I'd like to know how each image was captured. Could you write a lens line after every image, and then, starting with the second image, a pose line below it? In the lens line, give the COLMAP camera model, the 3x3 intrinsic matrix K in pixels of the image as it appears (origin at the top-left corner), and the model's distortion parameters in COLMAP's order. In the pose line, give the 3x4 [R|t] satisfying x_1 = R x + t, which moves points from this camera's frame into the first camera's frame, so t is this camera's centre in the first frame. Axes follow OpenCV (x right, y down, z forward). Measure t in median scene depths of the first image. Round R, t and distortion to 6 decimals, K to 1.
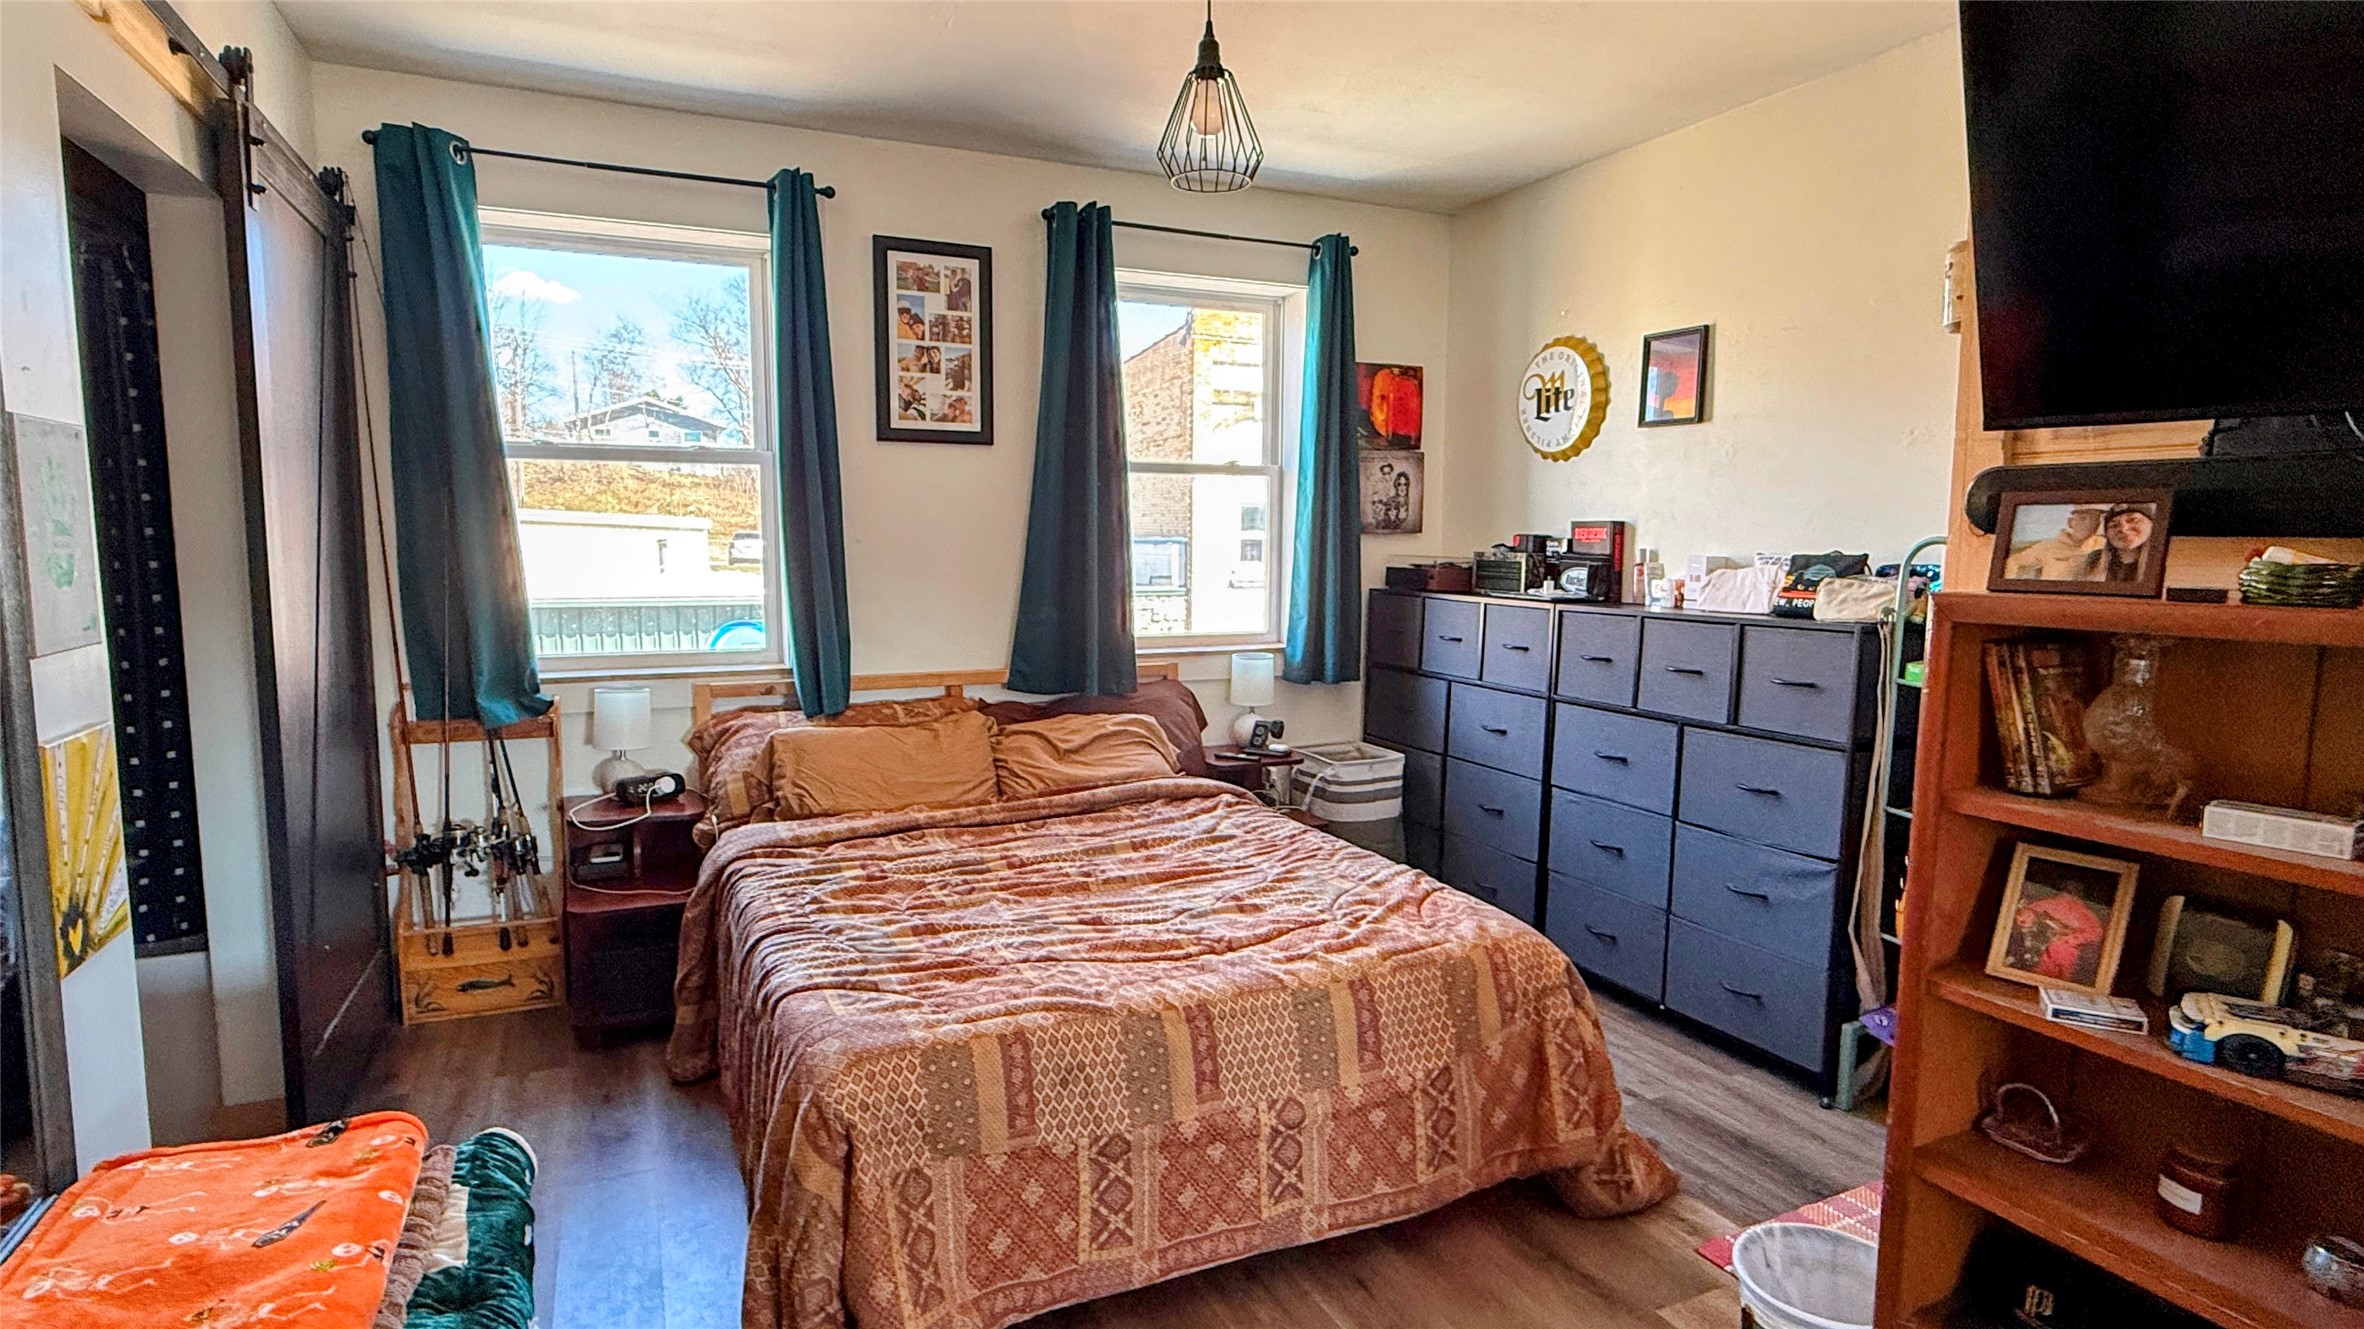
lens RADIAL K [[1146.1, 0, 1109.6], [0, 1146.1, 655.3], [0, 0, 1]] dist [-0.001409, 0.000083]
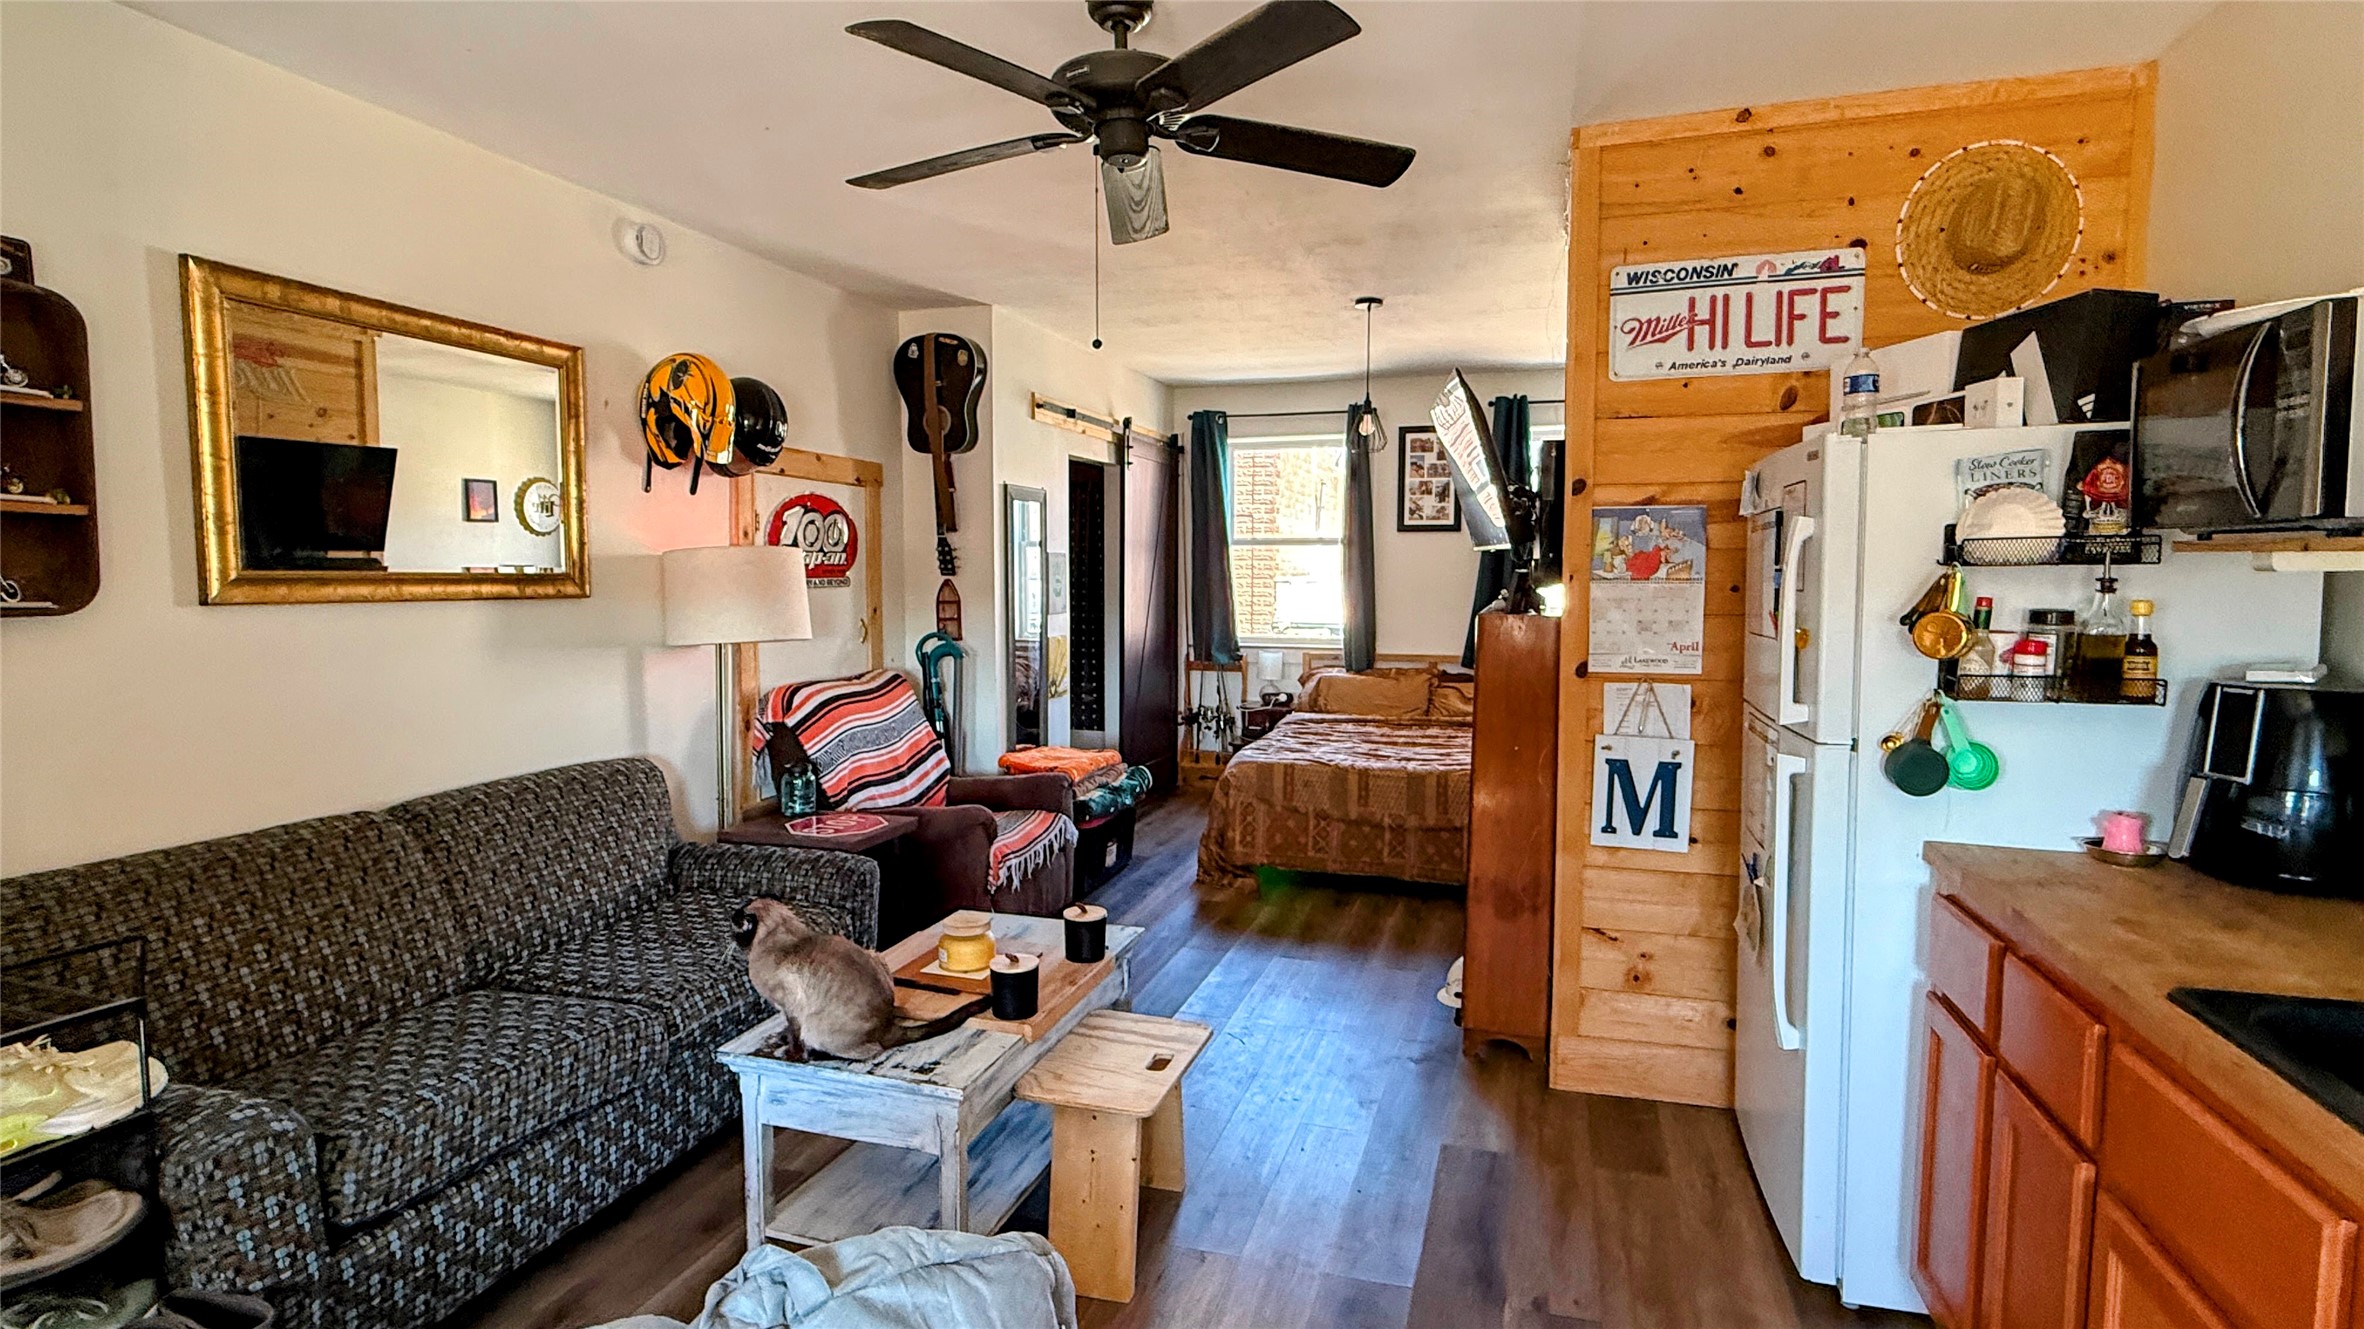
lens RADIAL K [[1146.1, 0, 1189.5], [0, 1146.1, 654.3], [0, 0, 1]] dist [-0.001409, 0.000083]
pose [[0.742252, 0.046127, -0.668531, 0.925631], [-0.068059, 0.997659, -0.006728, 0.060257], [0.666656, 0.050494, 0.743653, -0.721109]]
